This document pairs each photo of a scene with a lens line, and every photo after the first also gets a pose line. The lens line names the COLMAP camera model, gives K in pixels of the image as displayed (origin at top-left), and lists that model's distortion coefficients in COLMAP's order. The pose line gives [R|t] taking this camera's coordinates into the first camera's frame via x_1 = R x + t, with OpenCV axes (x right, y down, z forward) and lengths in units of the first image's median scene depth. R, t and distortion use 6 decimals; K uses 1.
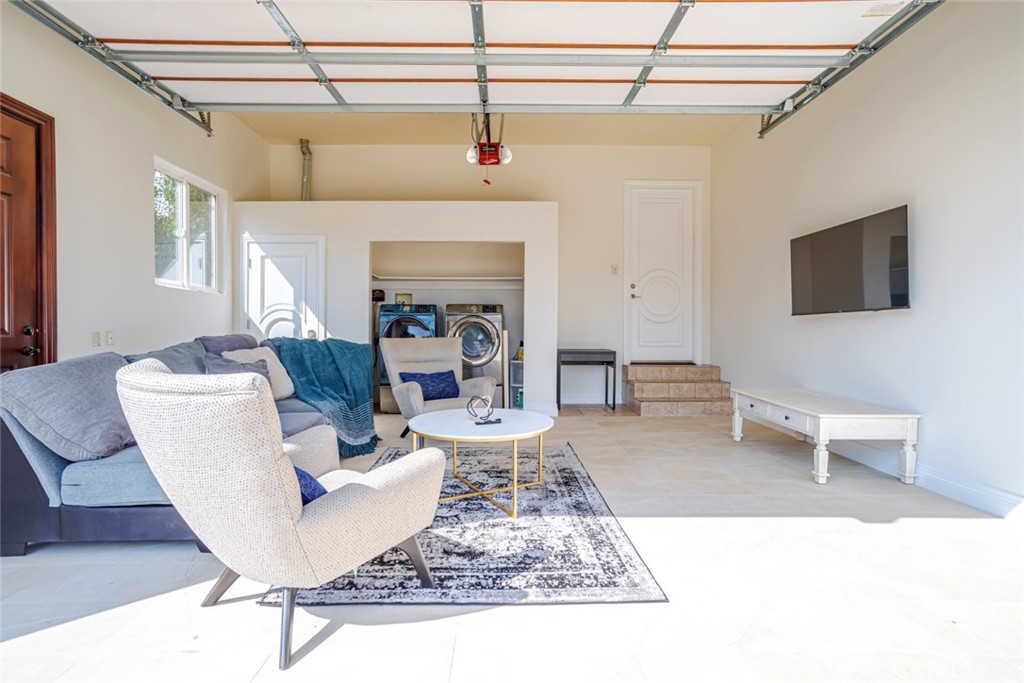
lens RADIAL K [[498.7, 0, 509.6], [0, 498.7, 330.4], [0, 0, 1]] dist [-0.036322, 0.030270]
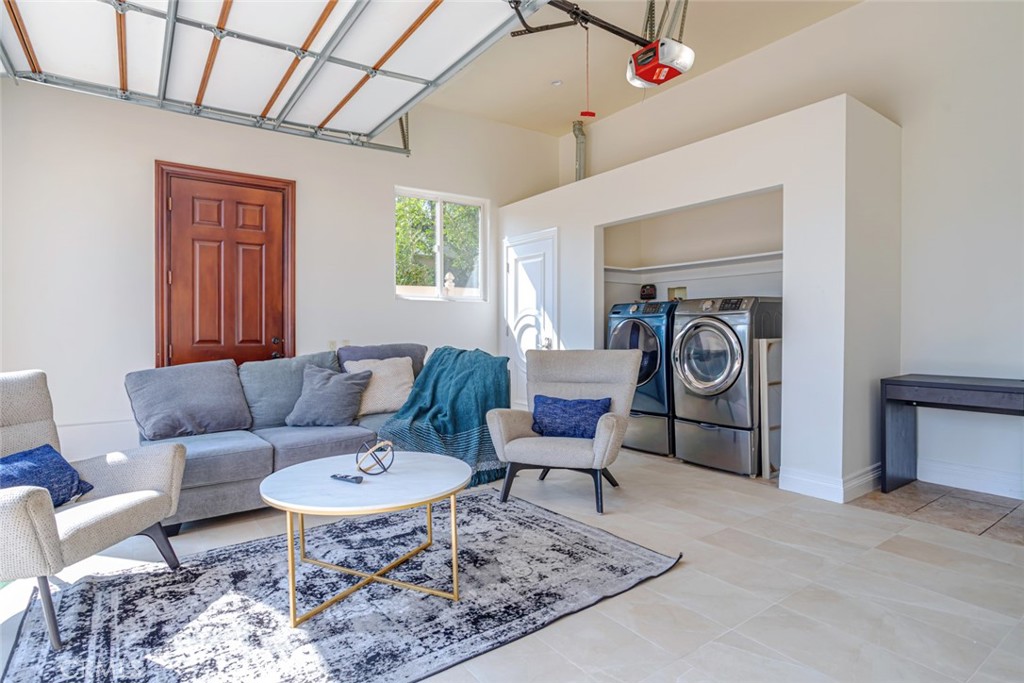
lens RADIAL K [[552.2, 0, 515.9], [0, 552.2, 332.9], [0, 0, 1]] dist [-0.025434, 0.021114]
pose [[0.560504, 0.000924, -0.828151, 0.683420], [0.006286, 0.999966, 0.005370, -0.023797], [0.828128, -0.008215, 0.560479, 0.705180]]
